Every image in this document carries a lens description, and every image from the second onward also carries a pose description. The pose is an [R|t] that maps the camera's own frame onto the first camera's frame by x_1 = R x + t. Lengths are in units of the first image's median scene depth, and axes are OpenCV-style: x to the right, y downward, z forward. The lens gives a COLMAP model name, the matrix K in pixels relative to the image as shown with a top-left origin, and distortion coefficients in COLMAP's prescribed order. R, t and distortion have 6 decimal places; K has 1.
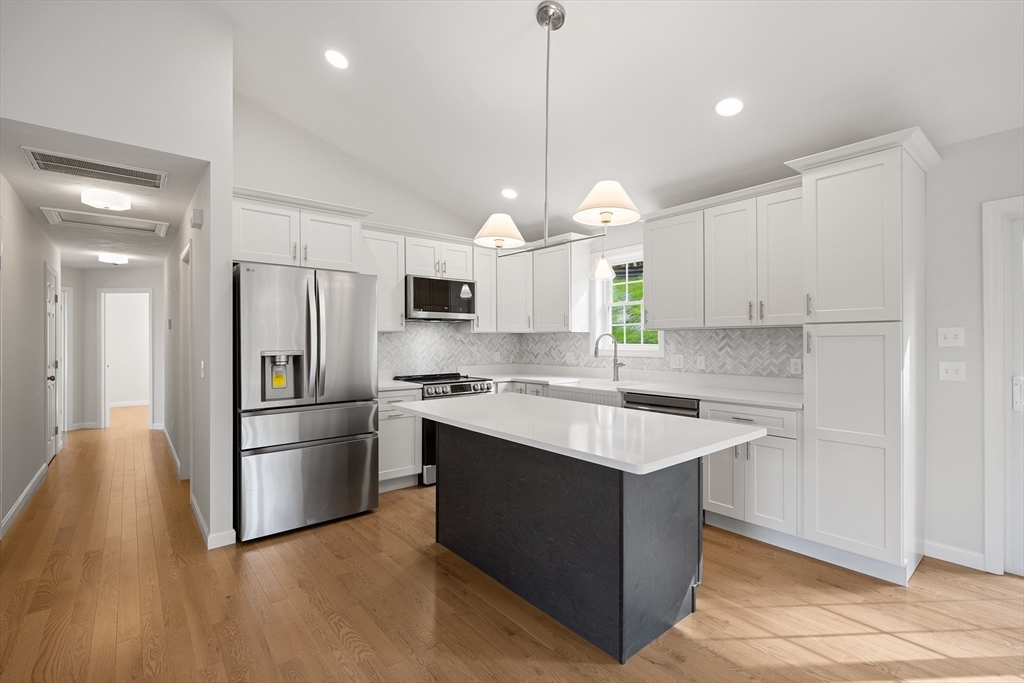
lens RADIAL K [[460.9, 0, 506.4], [0, 460.9, 344.0], [0, 0, 1]] dist [-0.003685, -0.000191]
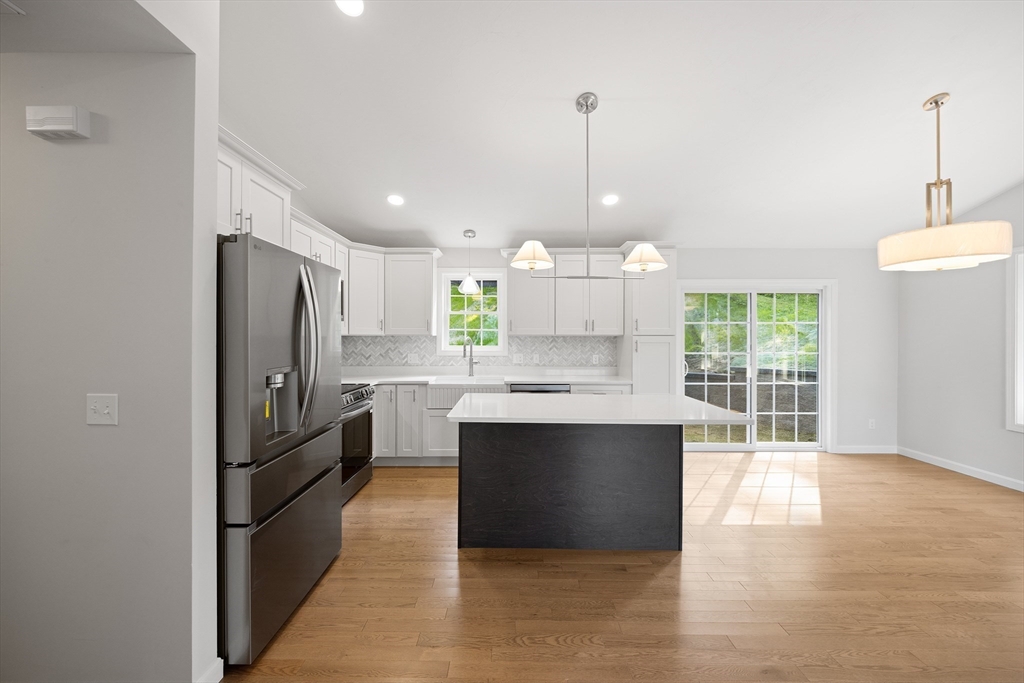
lens RADIAL K [[402.1, 0, 509.6], [0, 402.1, 338.7], [0, 0, 1]] dist [-0.002507, -0.000452]
pose [[0.639109, -0.001343, 0.769115, -0.578454], [0.000442, 0.999999, 0.001378, -0.023327], [-0.769116, -0.000541, 0.639109, 0.267936]]
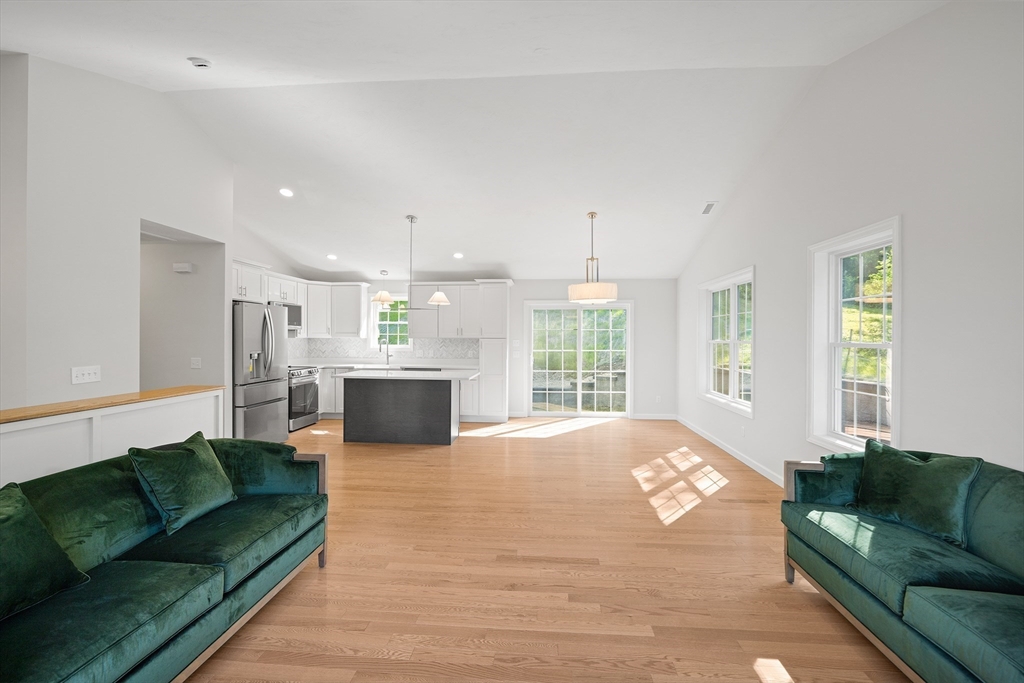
lens RADIAL K [[460.9, 0, 510.0], [0, 460.9, 344.5], [0, 0, 1]] dist [-0.003685, -0.000191]
pose [[0.696079, -0.005719, 0.717943, -0.851556], [-0.002917, 0.999937, 0.010794, -0.025461], [-0.717959, -0.009608, 0.696019, -0.742257]]
